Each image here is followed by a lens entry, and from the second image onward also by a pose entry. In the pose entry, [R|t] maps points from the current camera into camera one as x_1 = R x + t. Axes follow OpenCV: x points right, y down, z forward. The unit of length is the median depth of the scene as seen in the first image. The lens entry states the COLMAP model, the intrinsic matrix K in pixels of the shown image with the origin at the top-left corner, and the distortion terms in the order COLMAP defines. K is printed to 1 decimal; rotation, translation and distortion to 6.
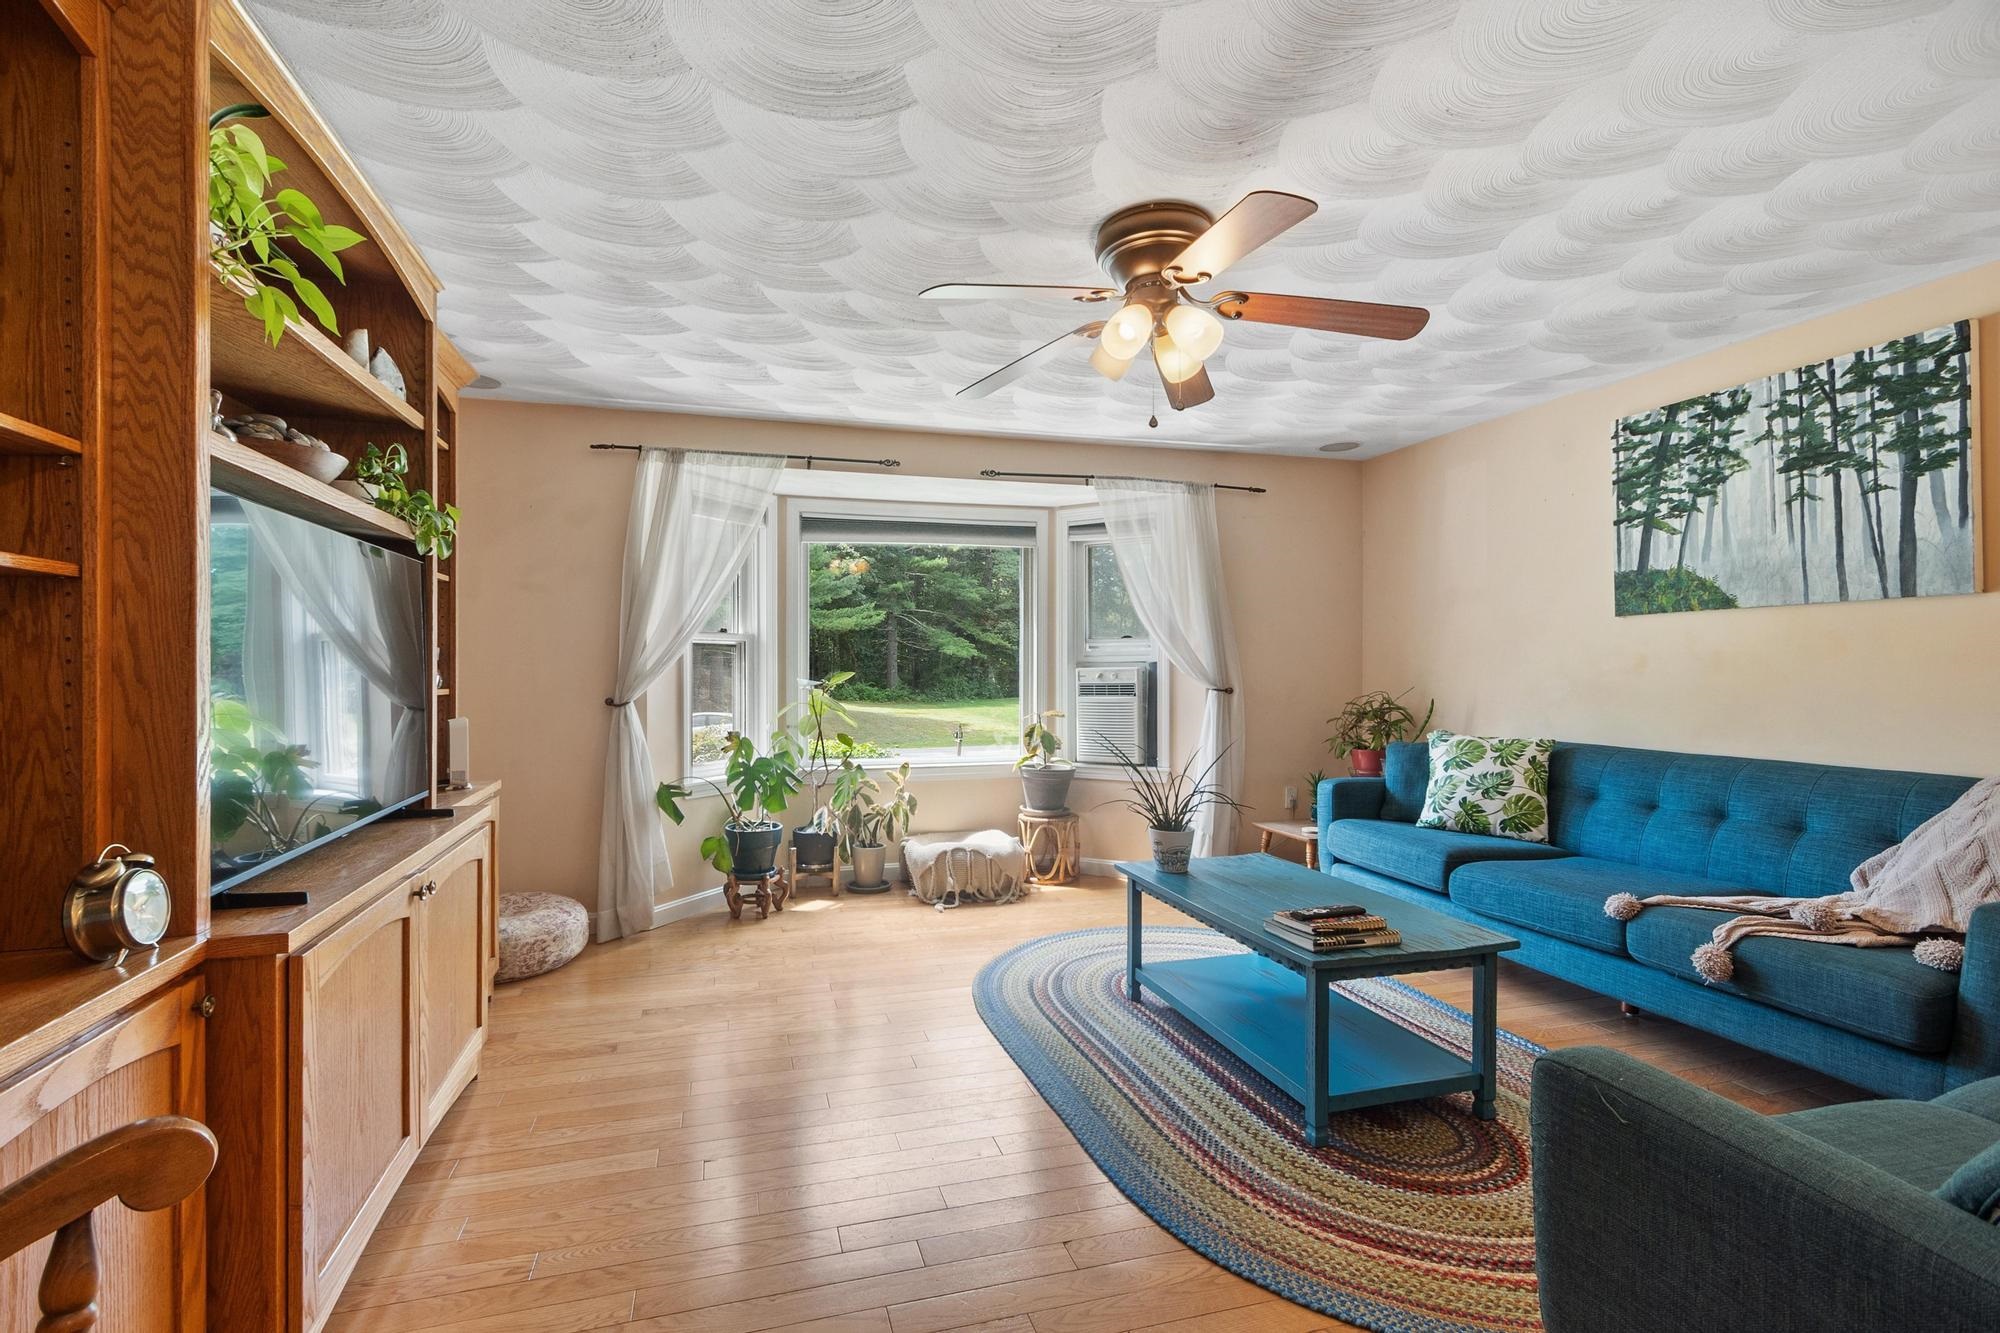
lens RADIAL K [[882.1, 0, 956.0], [0, 882.1, 658.8], [0, 0, 1]] dist [0.001800, 0.000606]
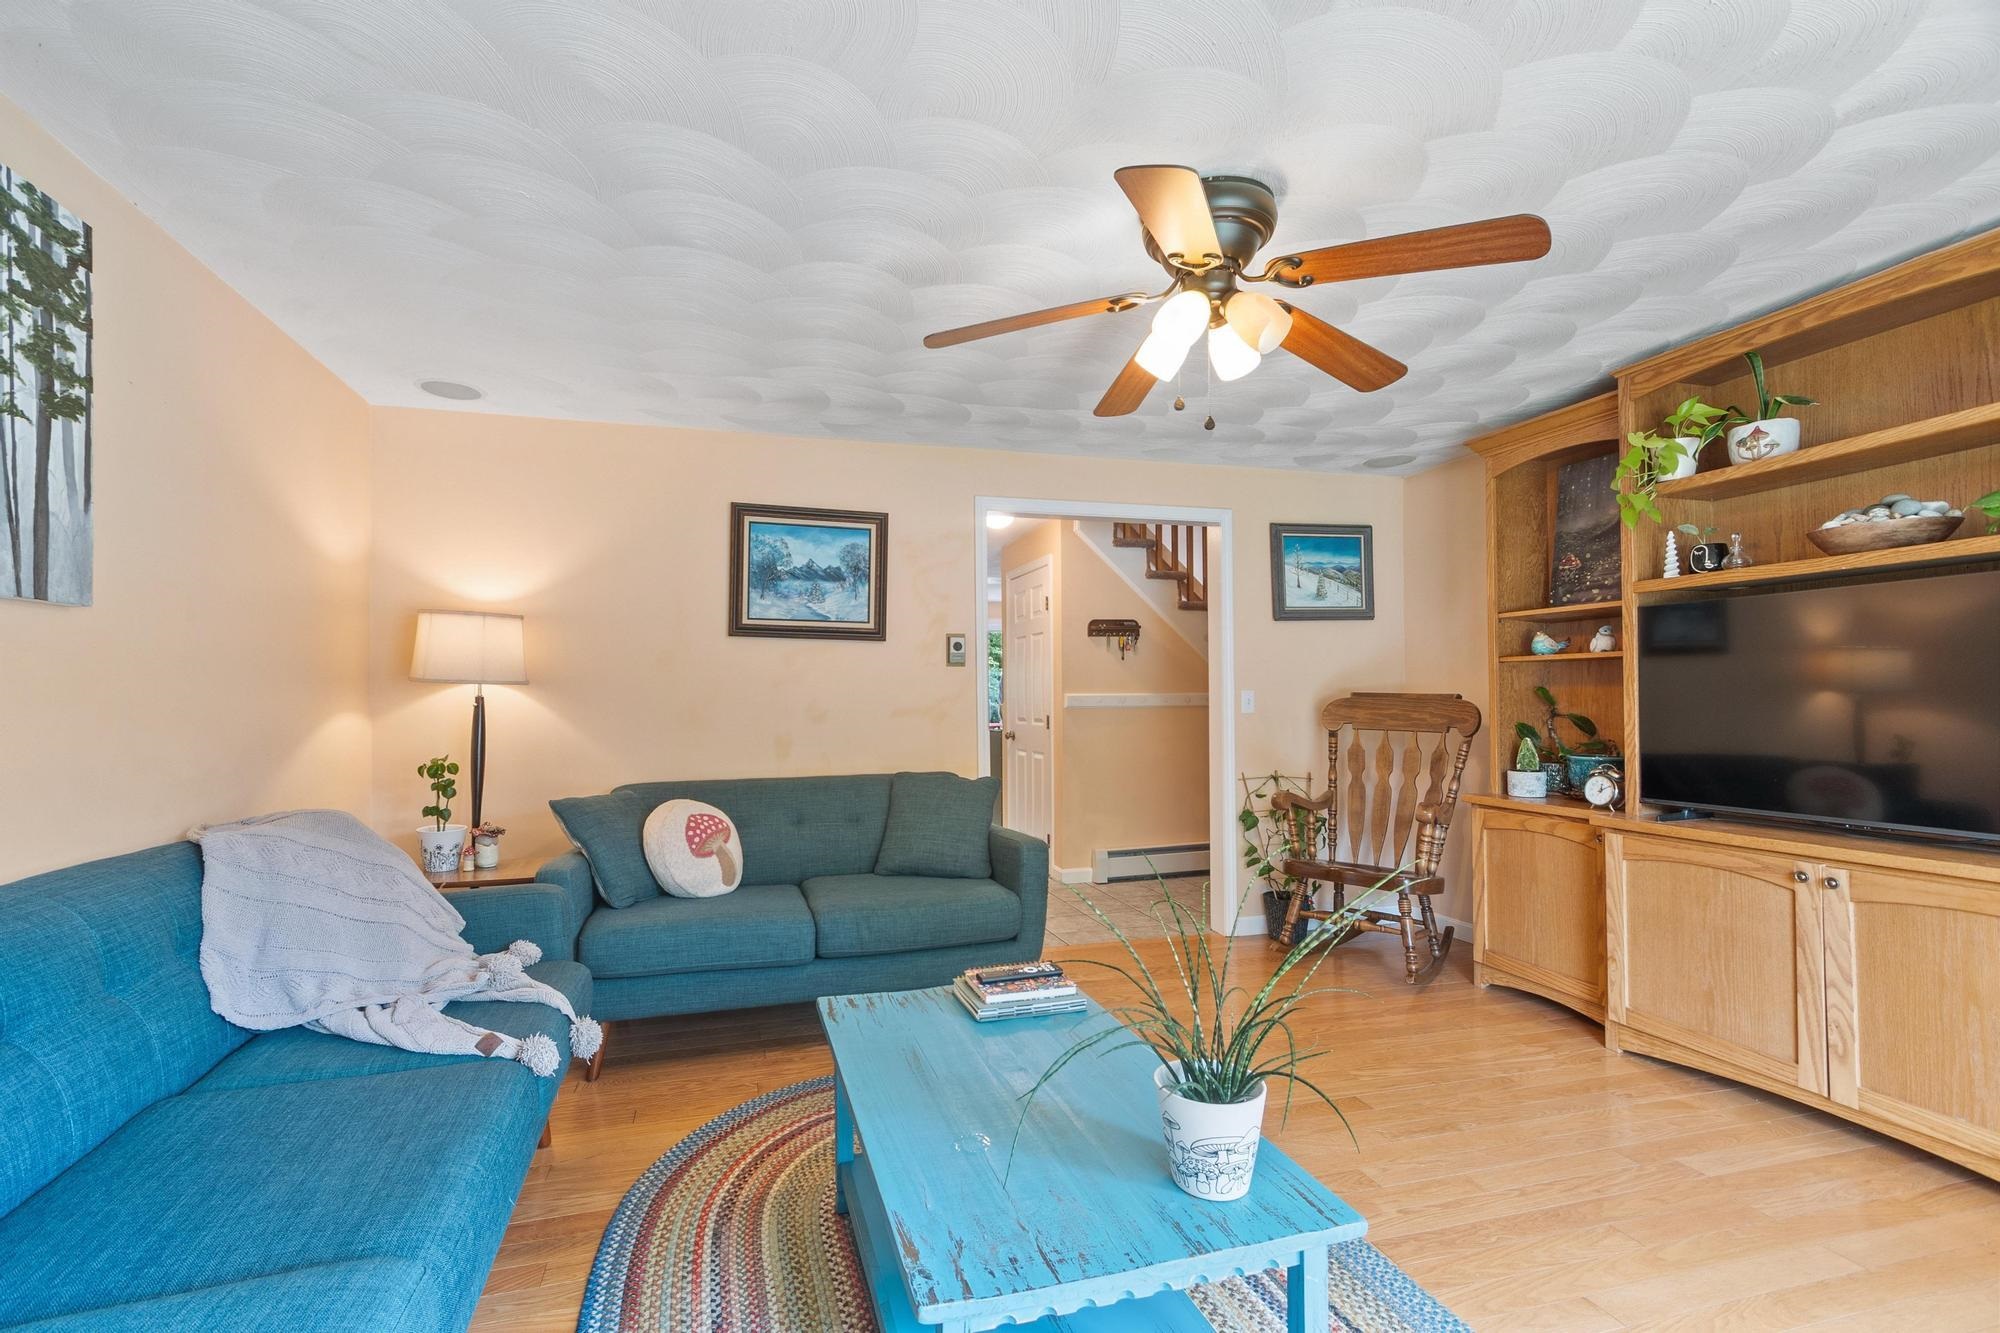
lens RADIAL K [[868.0, 0, 967.2], [0, 868.0, 683.6], [0, 0, 1]] dist [0.001890, -0.000018]
pose [[-0.999882, 0.009786, -0.011848, 0.388996], [0.010049, 0.999700, -0.022328, 0.010300], [0.011626, -0.022444, -0.999681, 1.513079]]
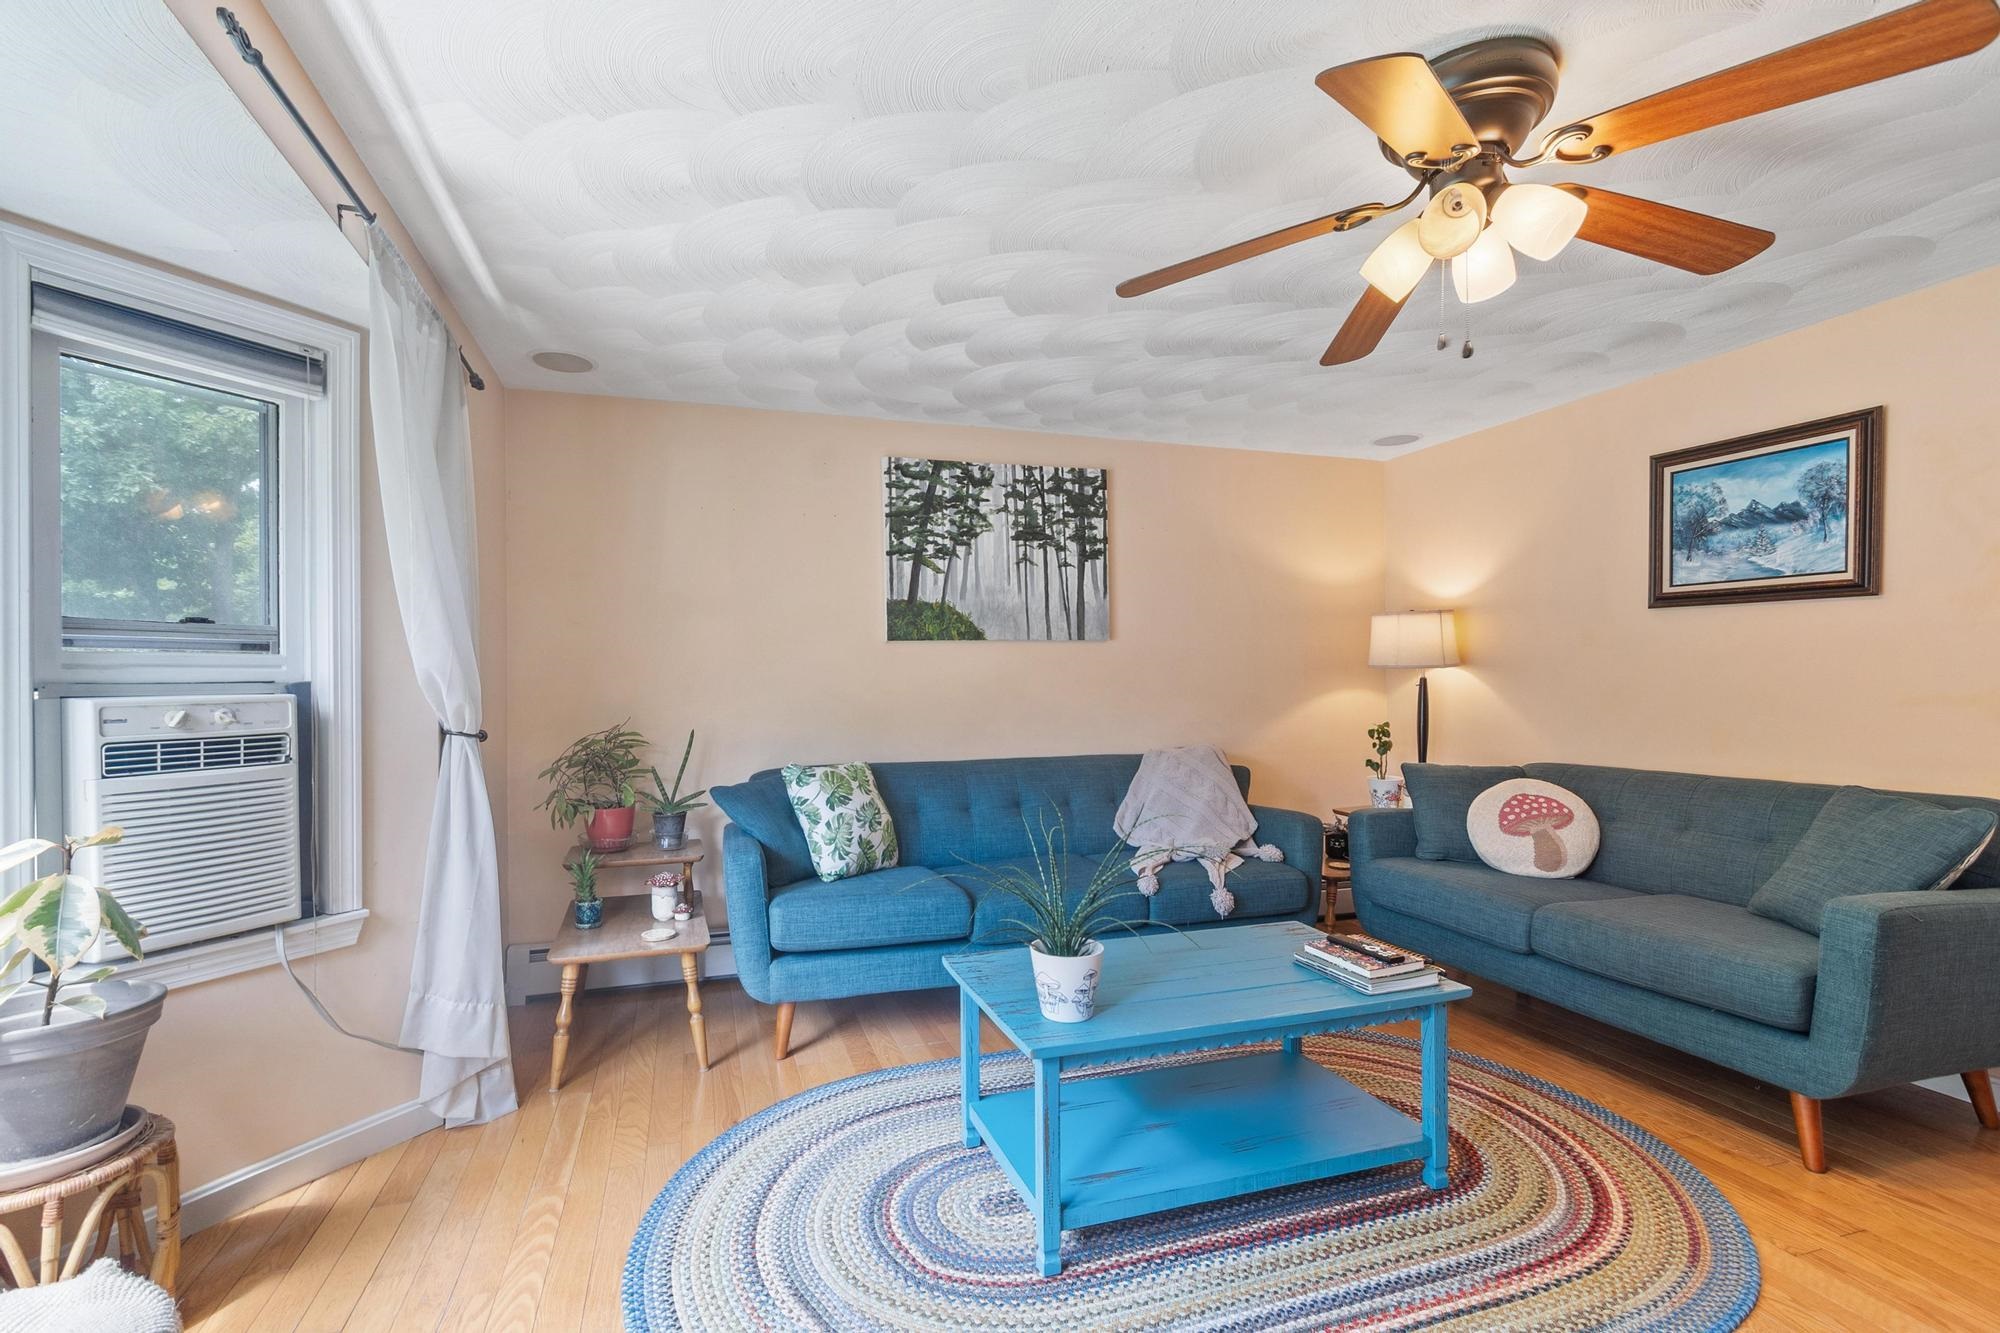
lens RADIAL K [[883.7, 0, 957.7], [0, 883.7, 684.1], [0, 0, 1]] dist [0.001187, -0.000093]
pose [[-0.034849, 0.003089, 0.999388, -0.398921], [0.000436, 0.999995, -0.003076, 0.009602], [-0.999392, 0.000329, -0.034850, 1.172395]]
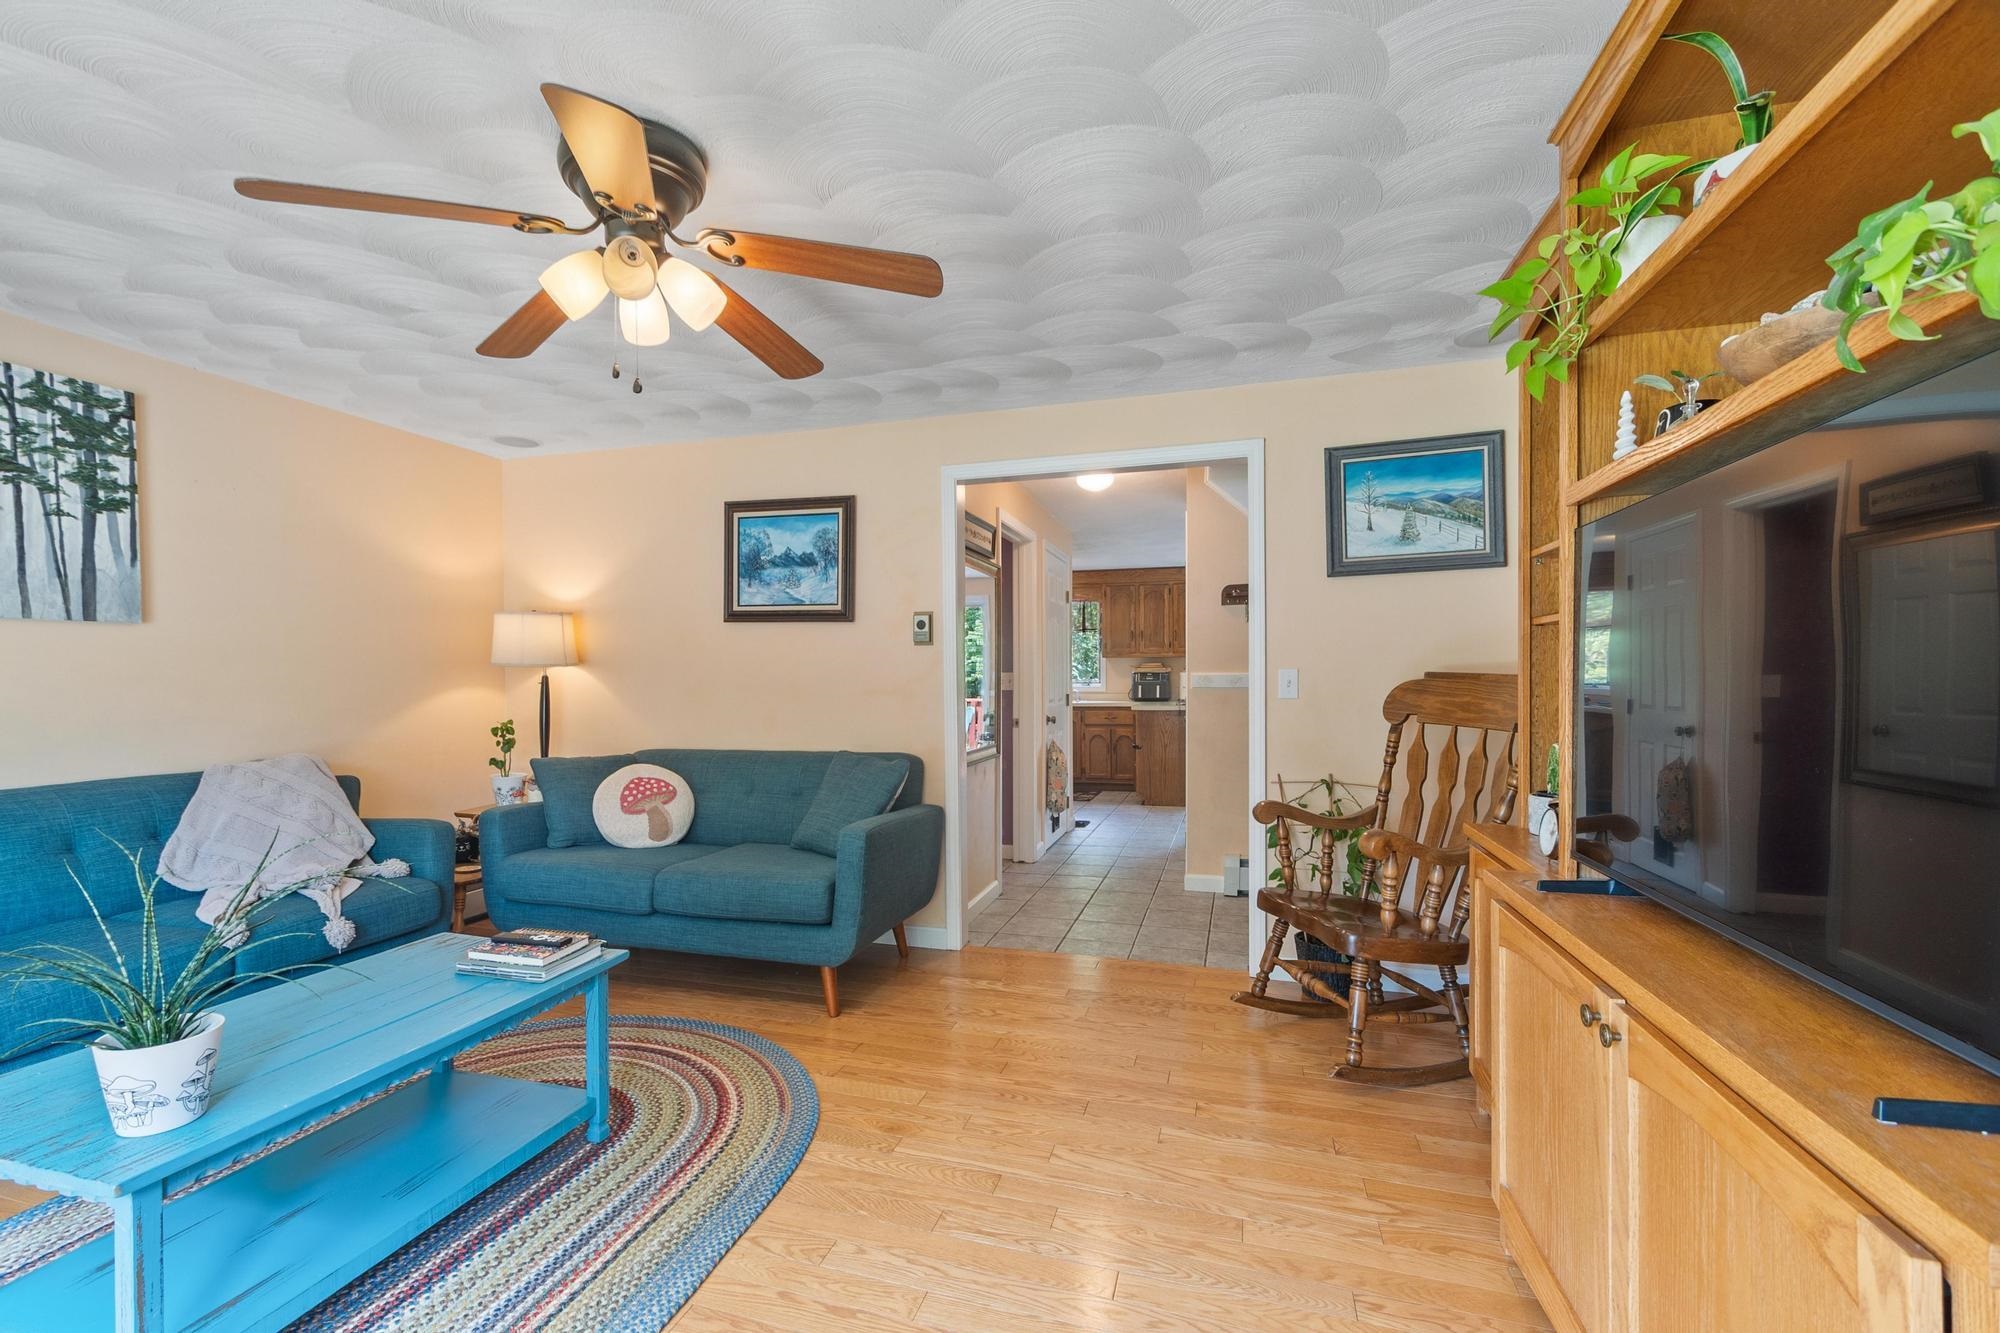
lens RADIAL K [[874.0, 0, 962.9], [0, 874.0, 689.7], [0, 0, 1]] dist [0.001429, 0.000030]
pose [[-0.845098, -0.000576, 0.534611, -0.382647], [0.004002, 0.999965, 0.007402, 0.010458], [-0.534596, 0.008395, -0.845066, 1.240998]]
